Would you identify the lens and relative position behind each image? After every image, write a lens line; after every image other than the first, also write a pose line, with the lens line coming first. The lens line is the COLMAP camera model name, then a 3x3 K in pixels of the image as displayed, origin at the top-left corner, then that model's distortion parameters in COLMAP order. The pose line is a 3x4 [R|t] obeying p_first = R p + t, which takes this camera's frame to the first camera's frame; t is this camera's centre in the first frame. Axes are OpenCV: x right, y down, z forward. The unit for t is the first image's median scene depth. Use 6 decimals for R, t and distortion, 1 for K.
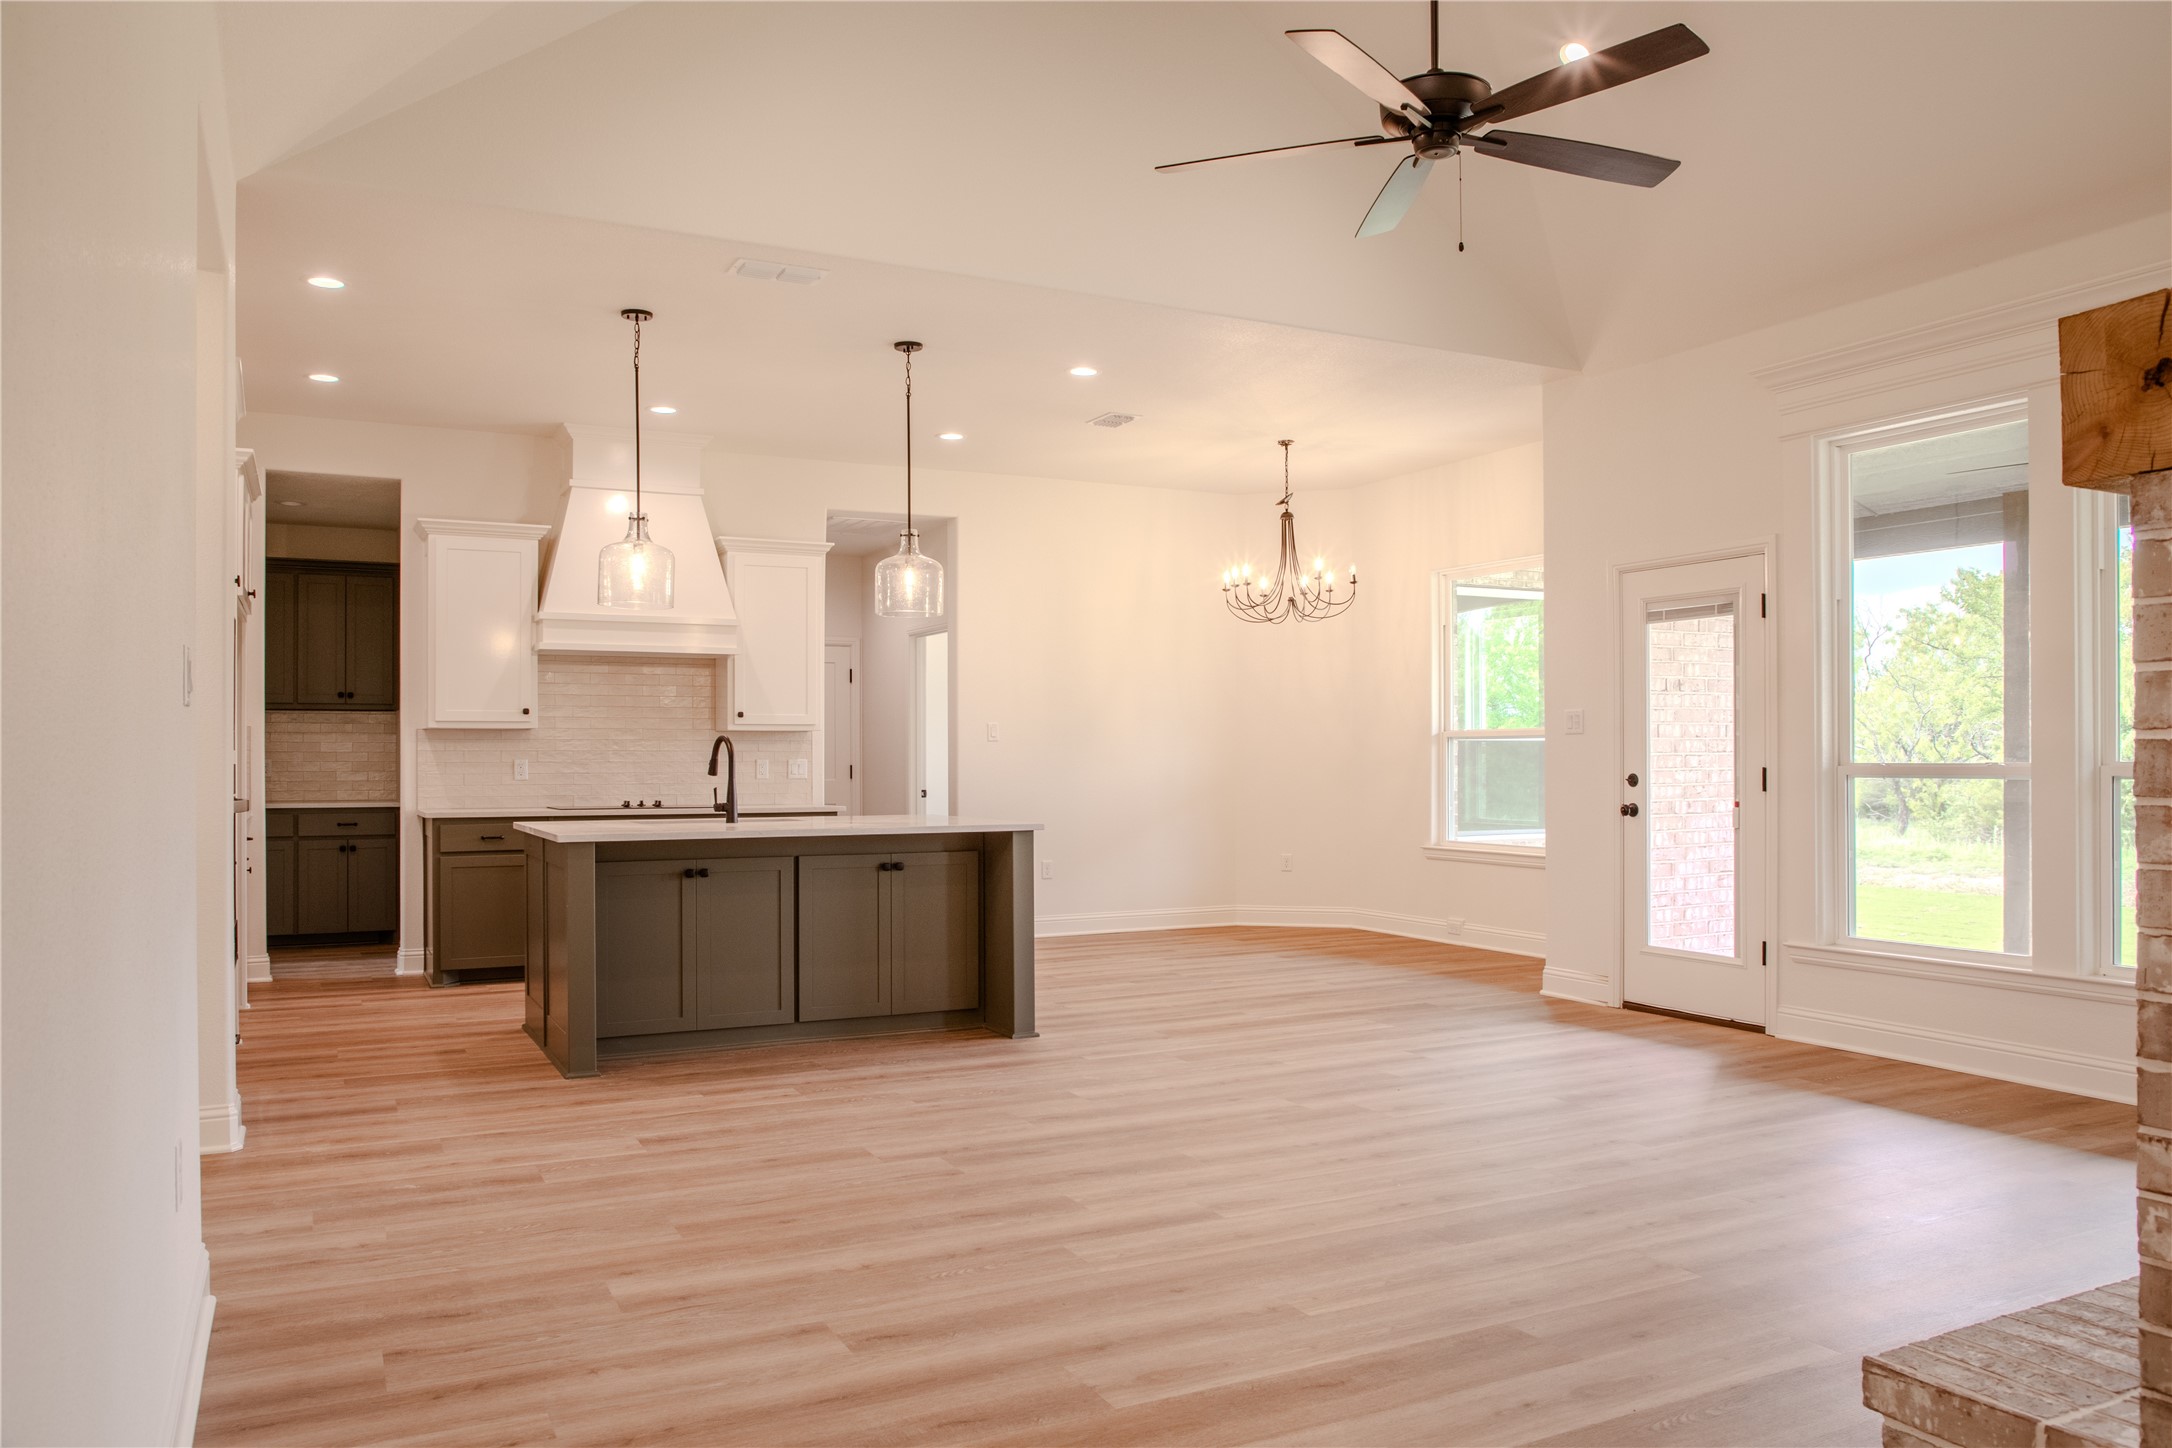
lens RADIAL K [[1572.9, 0, 1099.5], [0, 1572.9, 727.0], [0, 0, 1]] dist [-0.054718, 0.021533]
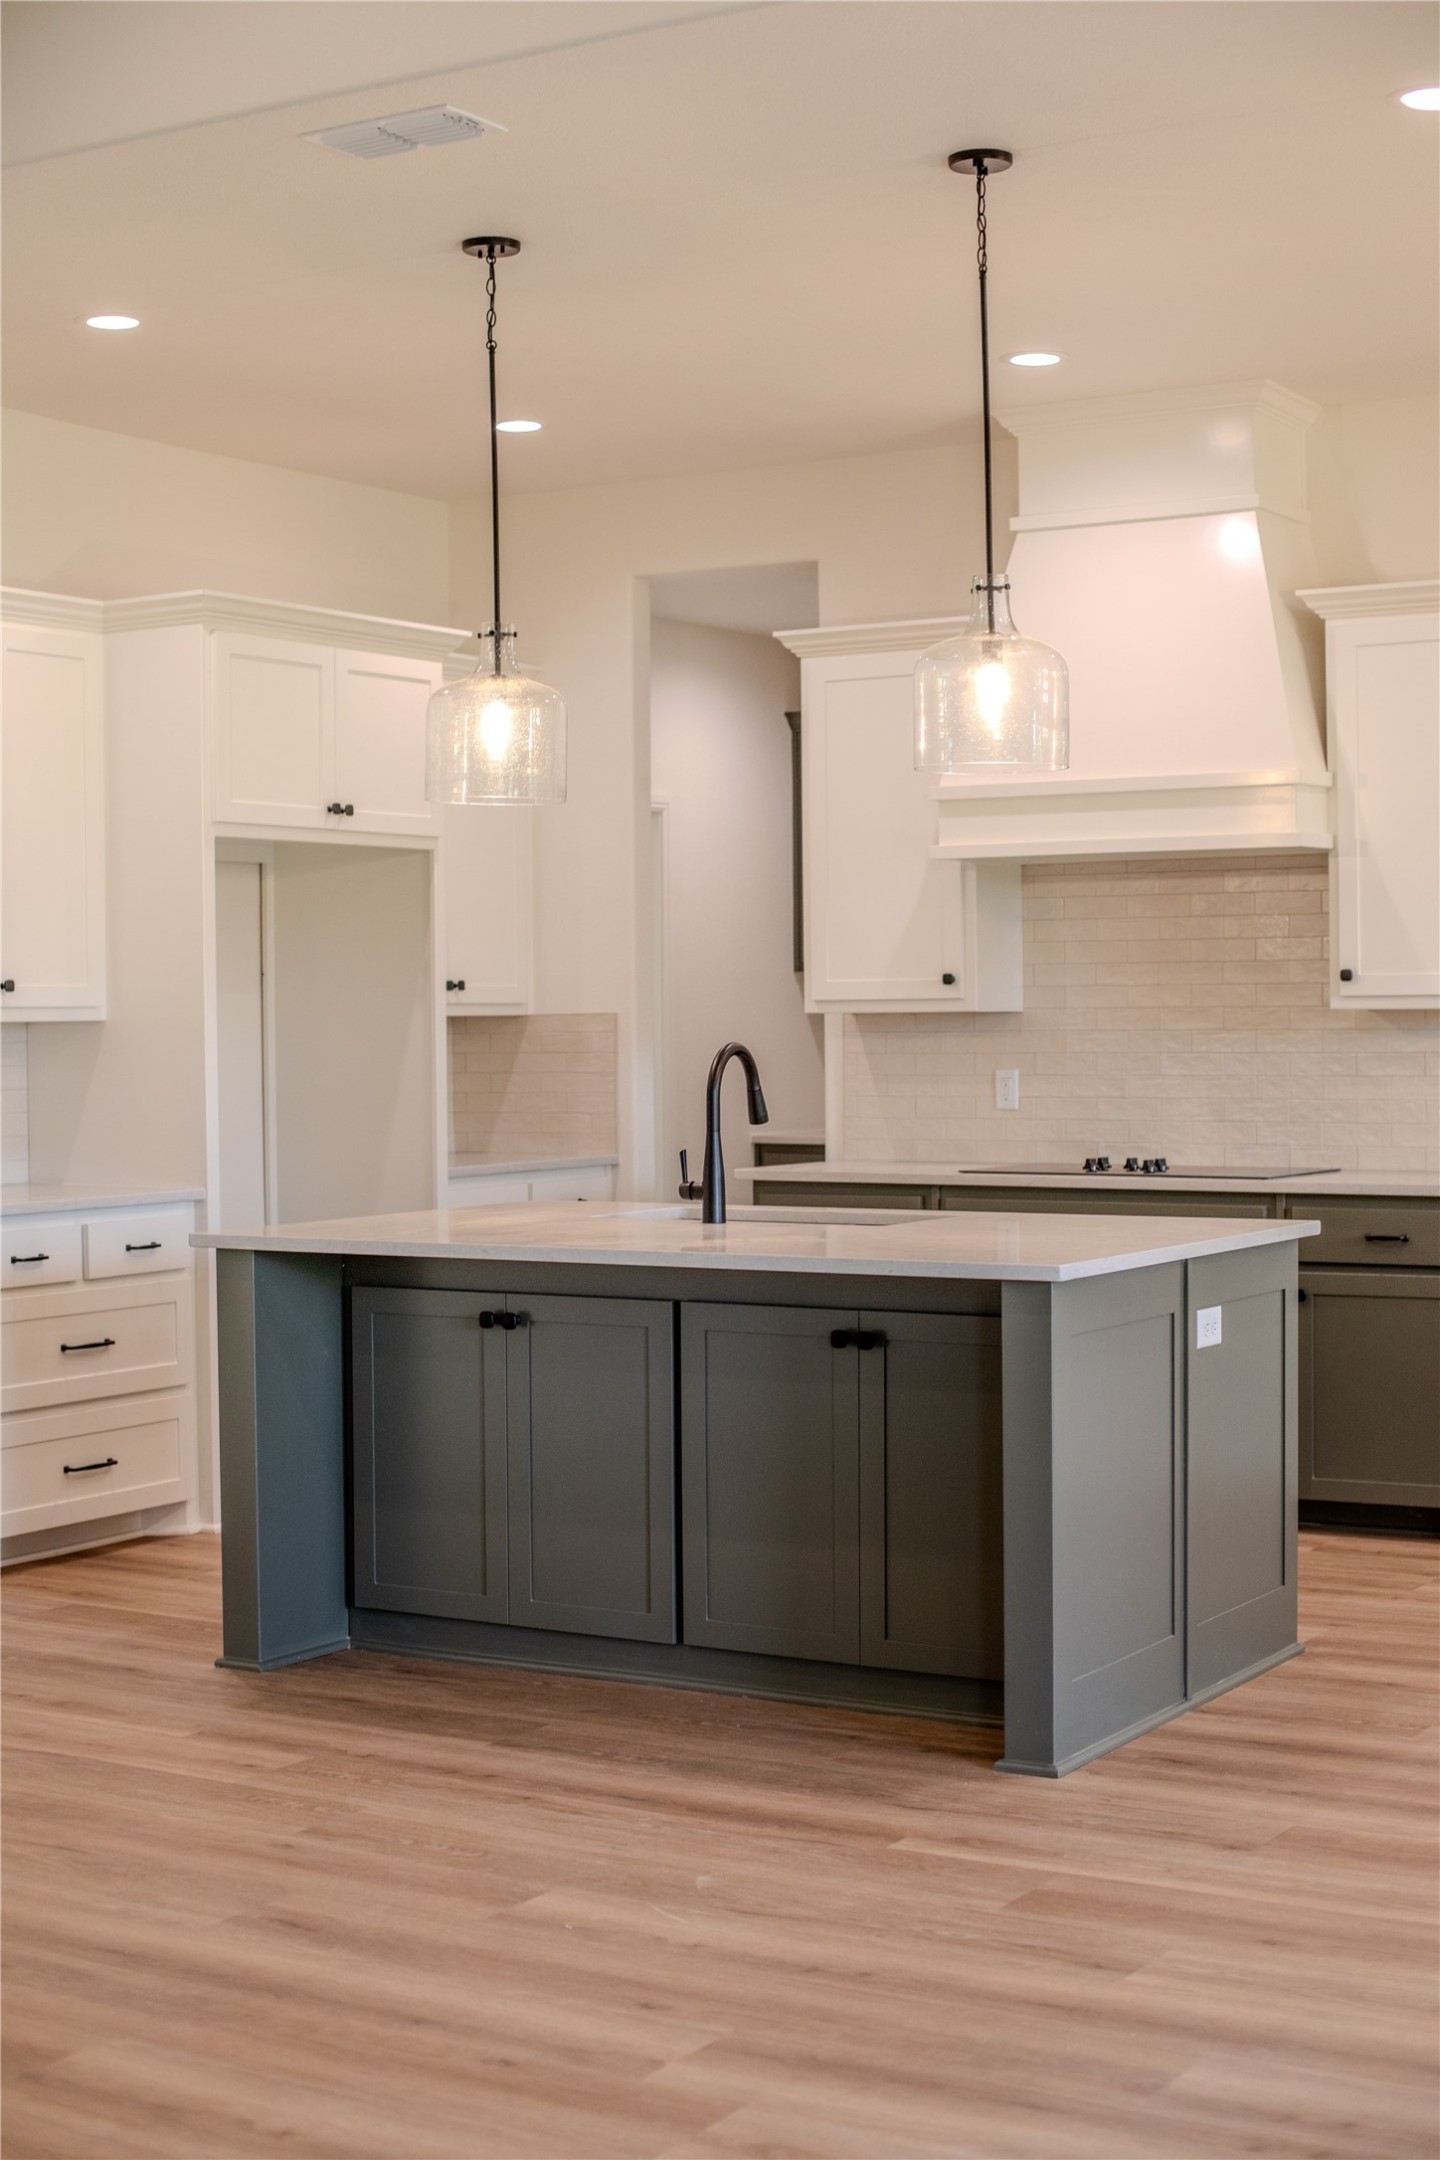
lens RADIAL K [[3105.1, 0, 651.9], [0, 3105.1, 1066.3], [0, 0, 1]] dist [-0.131290, 0.000000]
pose [[0.494119, 0.009112, -0.869347, 0.507873], [0.030386, 0.999153, 0.027743, -0.013540], [0.868863, -0.040125, 0.493424, 0.423033]]
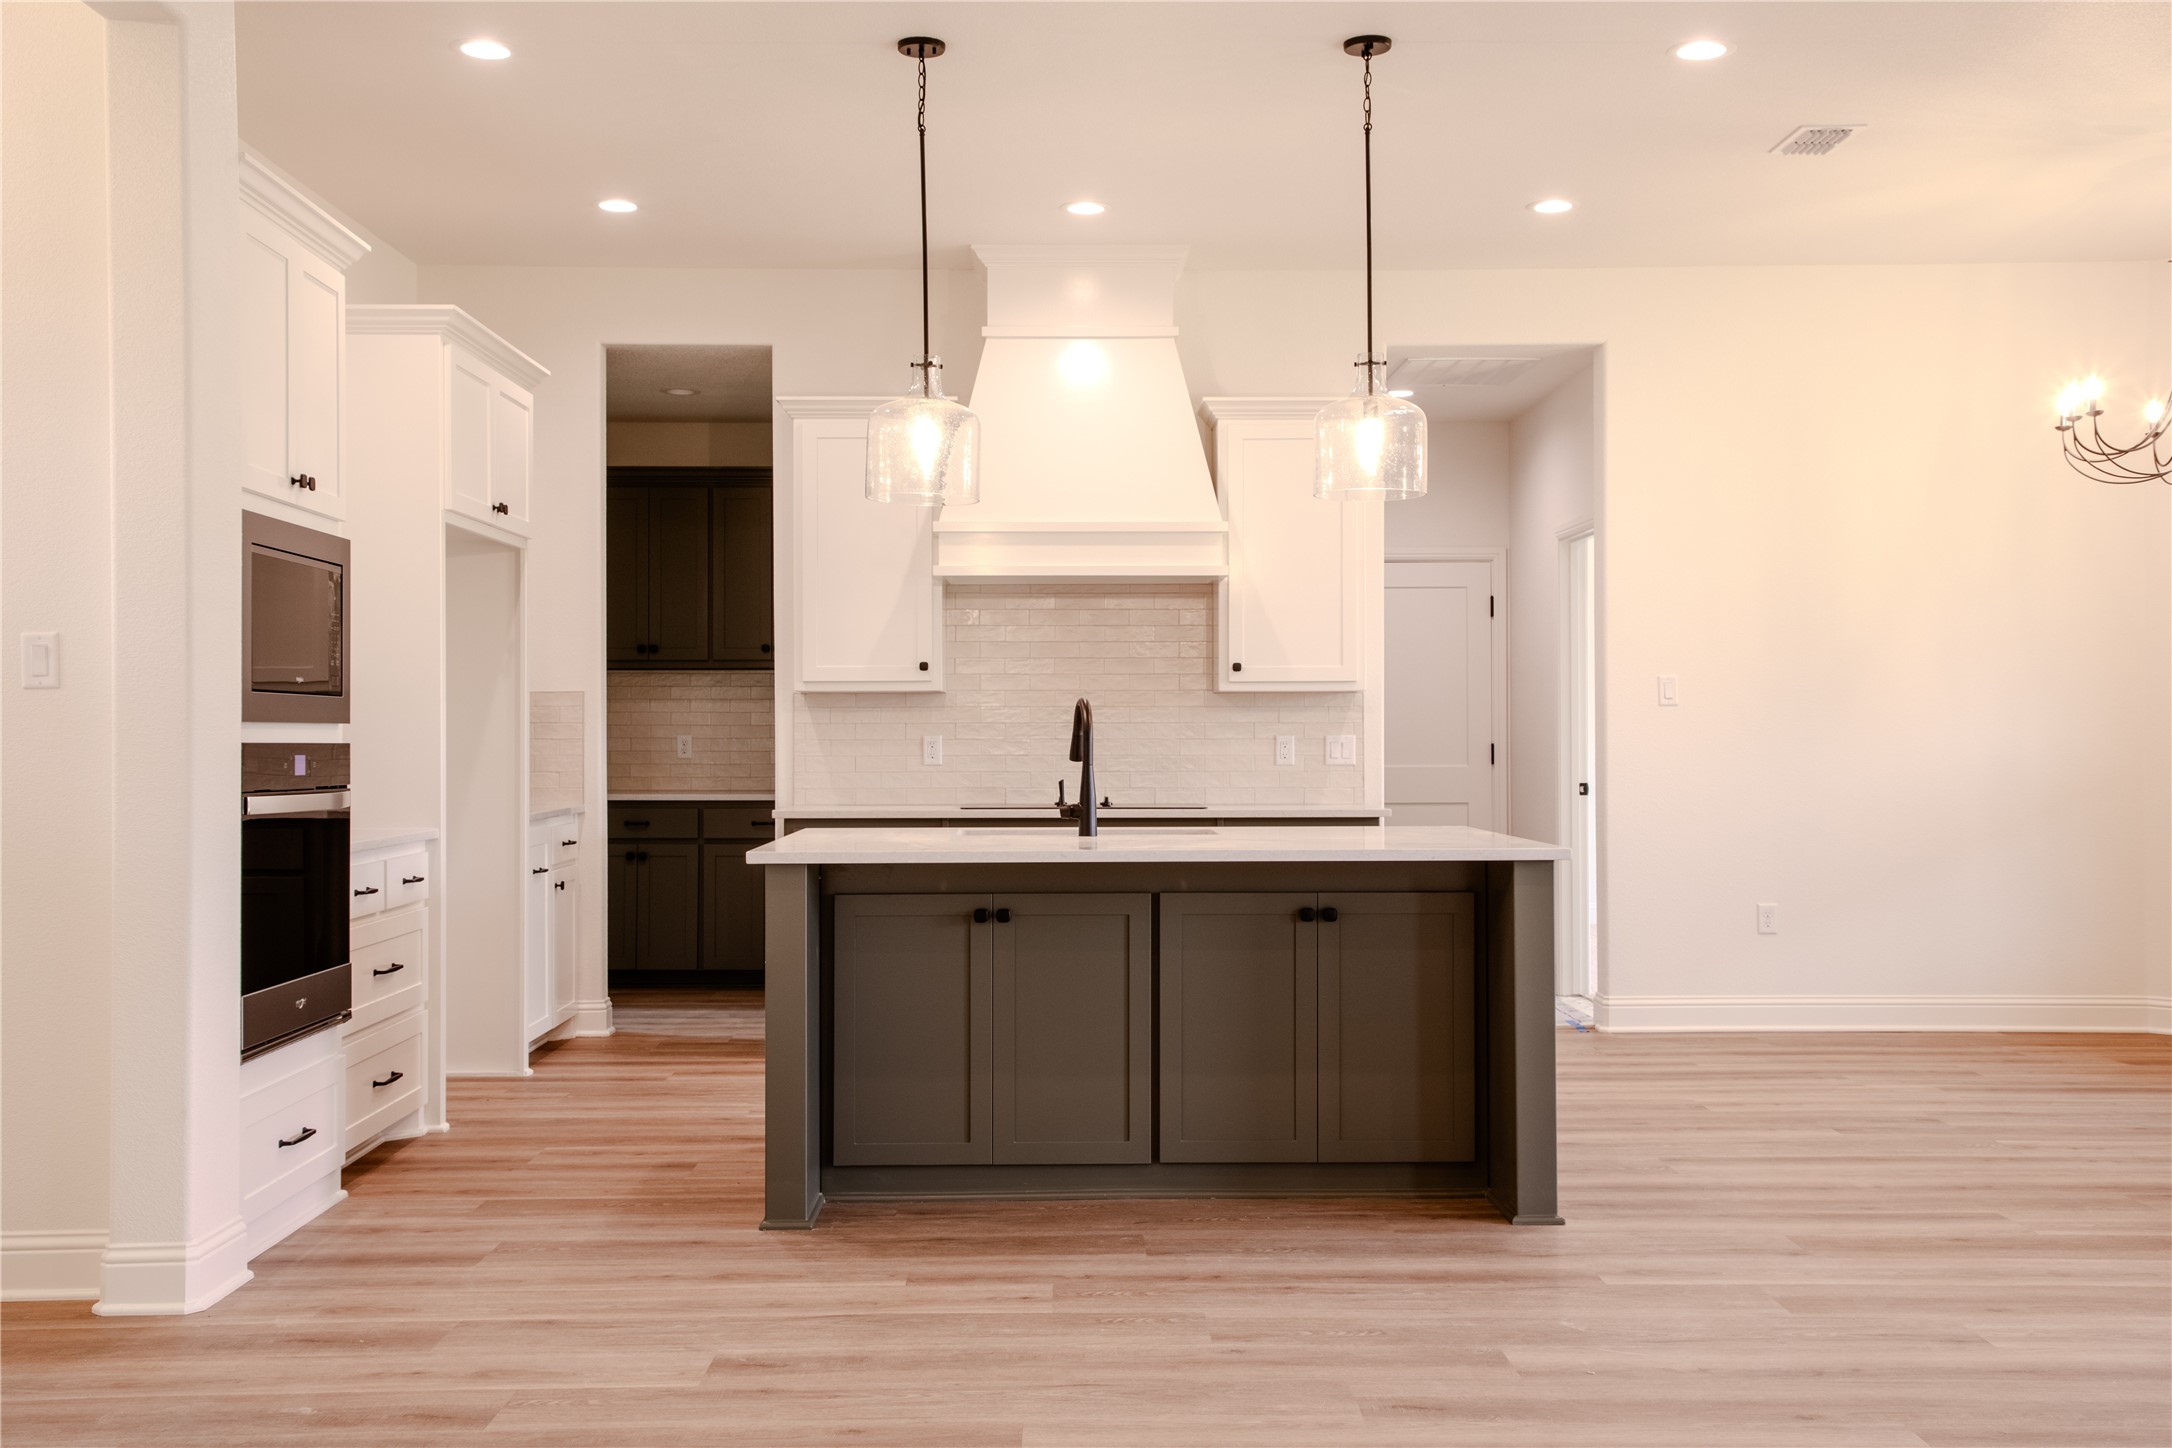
lens RADIAL K [[2139.6, 0, 1075.4], [0, 2139.6, 703.4], [0, 0, 1]] dist [0.064346, 0.000000]
pose [[0.893705, -0.006066, -0.448615, 0.127389], [0.009146, 0.999947, 0.004697, 0.002775], [0.448563, -0.008301, 0.893713, 0.186201]]
